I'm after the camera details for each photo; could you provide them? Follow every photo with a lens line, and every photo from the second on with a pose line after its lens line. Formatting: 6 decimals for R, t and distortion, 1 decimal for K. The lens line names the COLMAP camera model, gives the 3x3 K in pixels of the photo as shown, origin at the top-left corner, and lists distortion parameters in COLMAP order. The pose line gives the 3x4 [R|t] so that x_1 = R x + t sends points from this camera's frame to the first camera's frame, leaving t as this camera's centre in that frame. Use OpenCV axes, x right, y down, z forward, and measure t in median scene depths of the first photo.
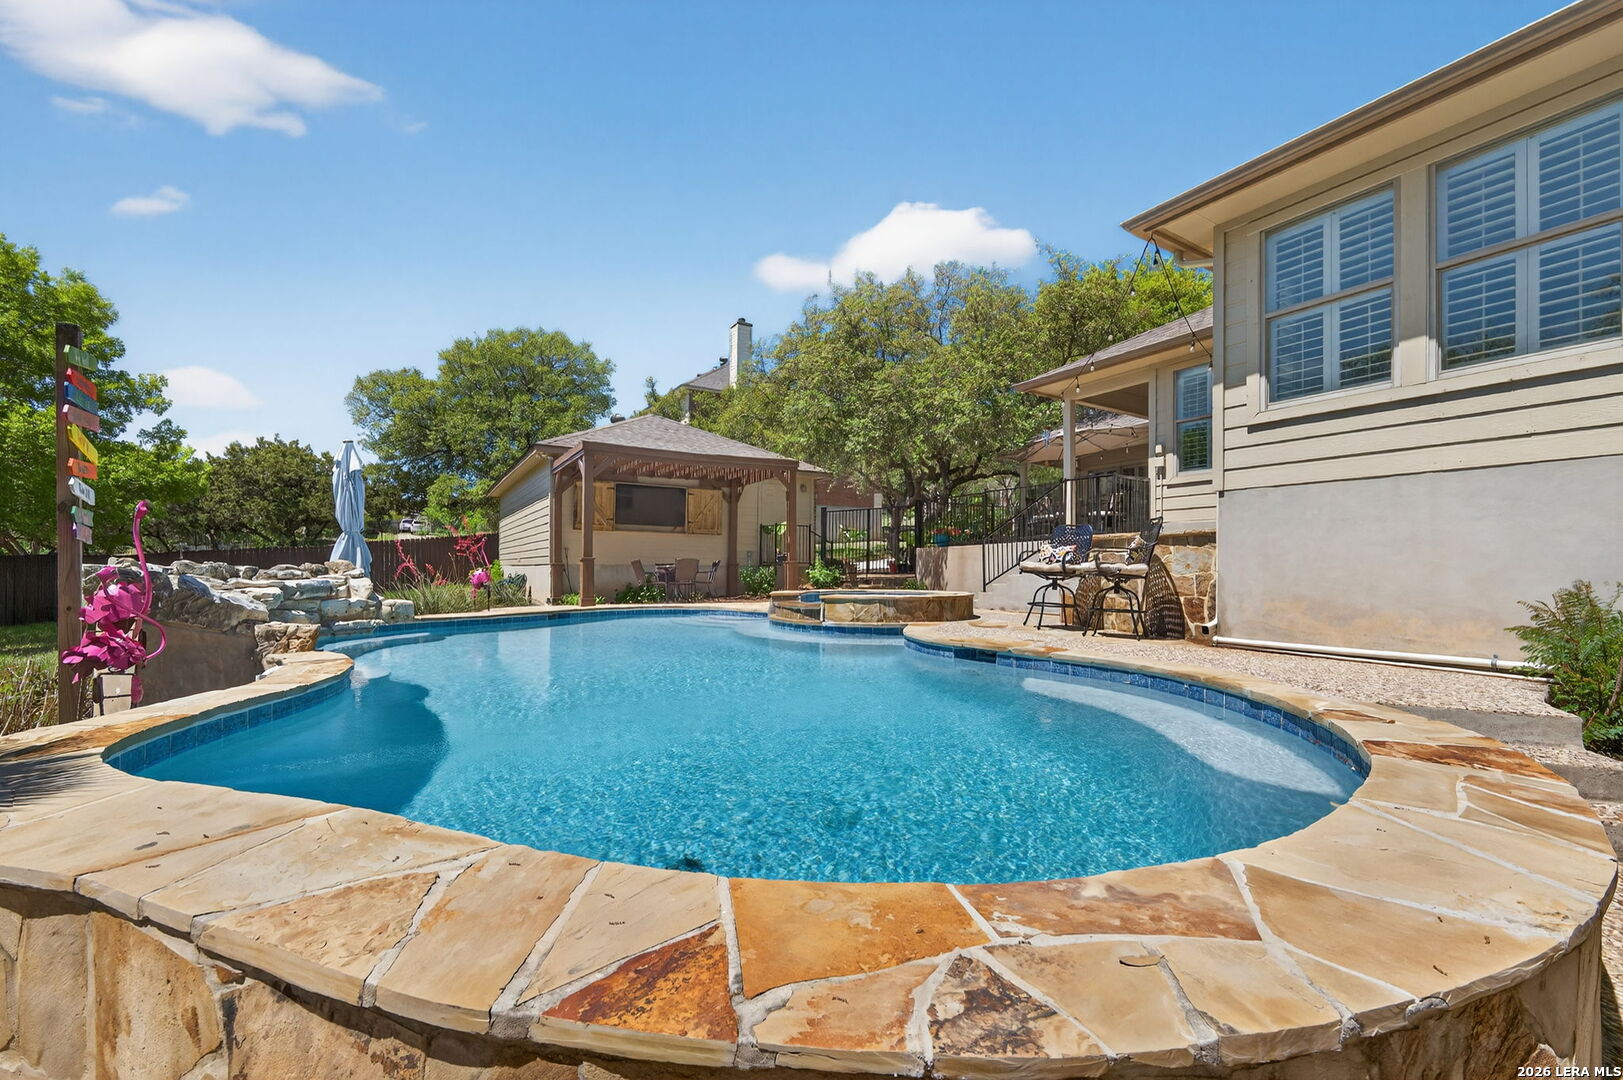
lens RADIAL K [[644.9, 0, 792.6], [0, 644.9, 570.9], [0, 0, 1]] dist [-0.000318, 0.001048]
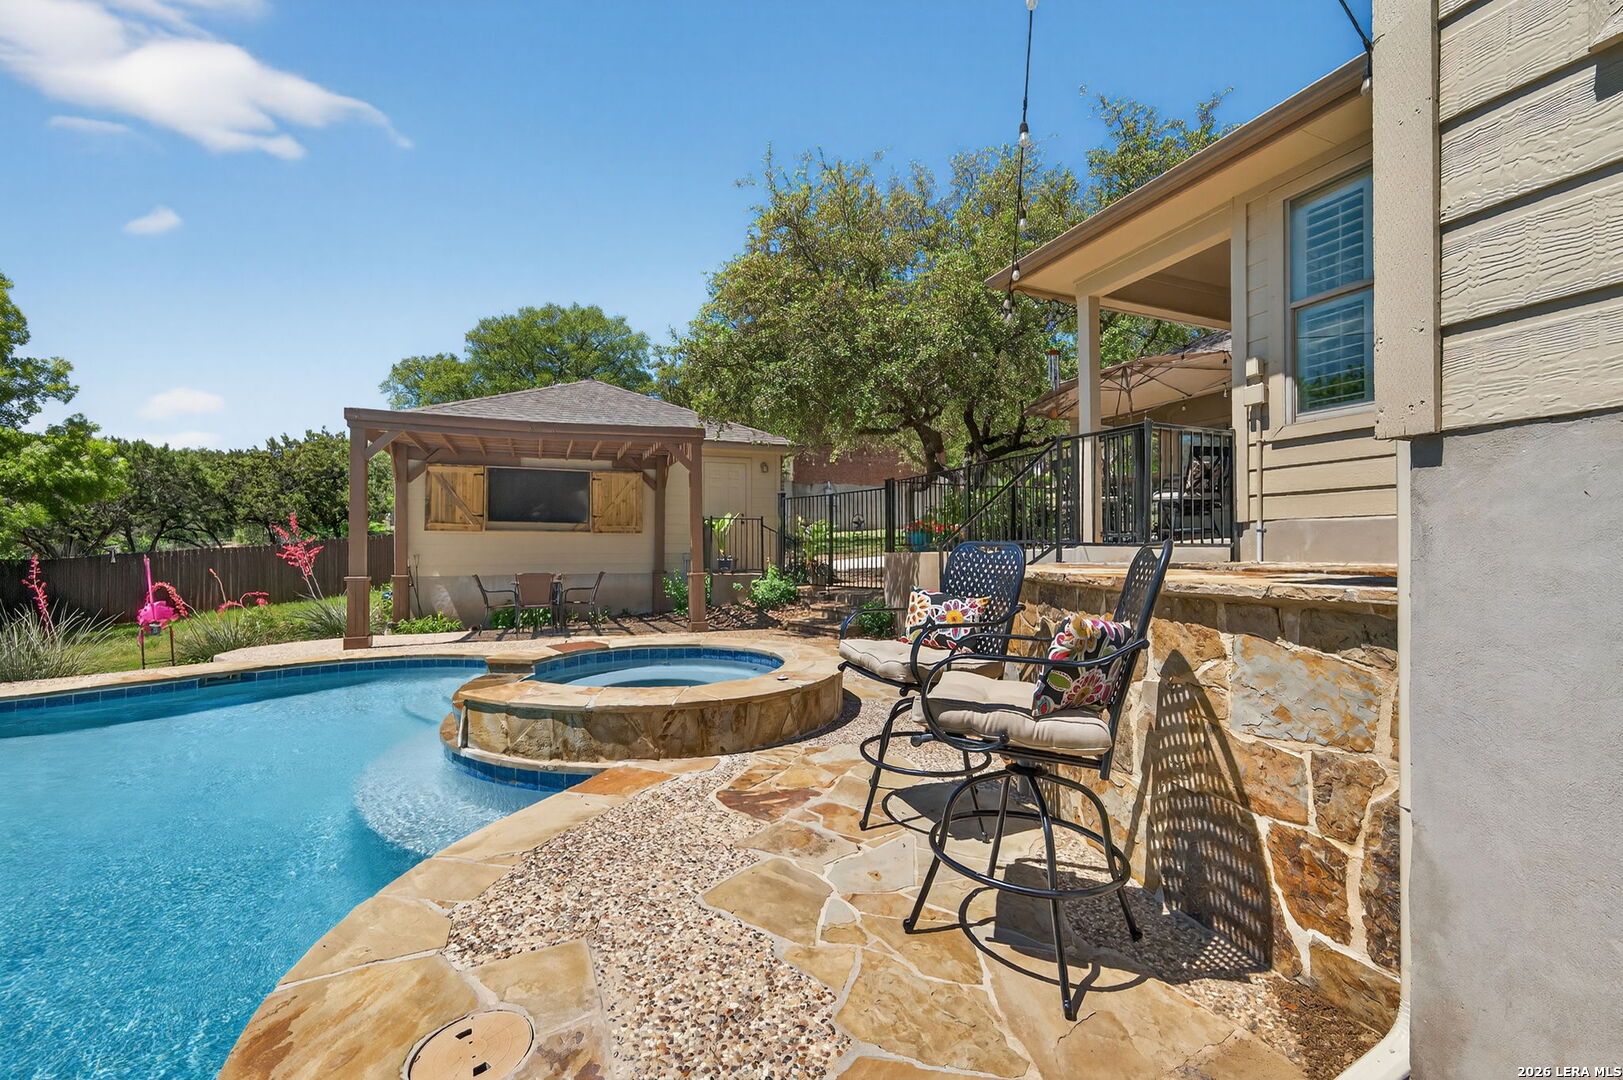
lens RADIAL K [[644.9, 0, 807.2], [0, 644.9, 553.1], [0, 0, 1]] dist [-0.000318, 0.001048]
pose [[0.989327, -0.005107, -0.145621, 0.234331], [0.005441, 0.999983, 0.001895, -0.040723], [0.145609, -0.002667, 0.989339, 0.361444]]
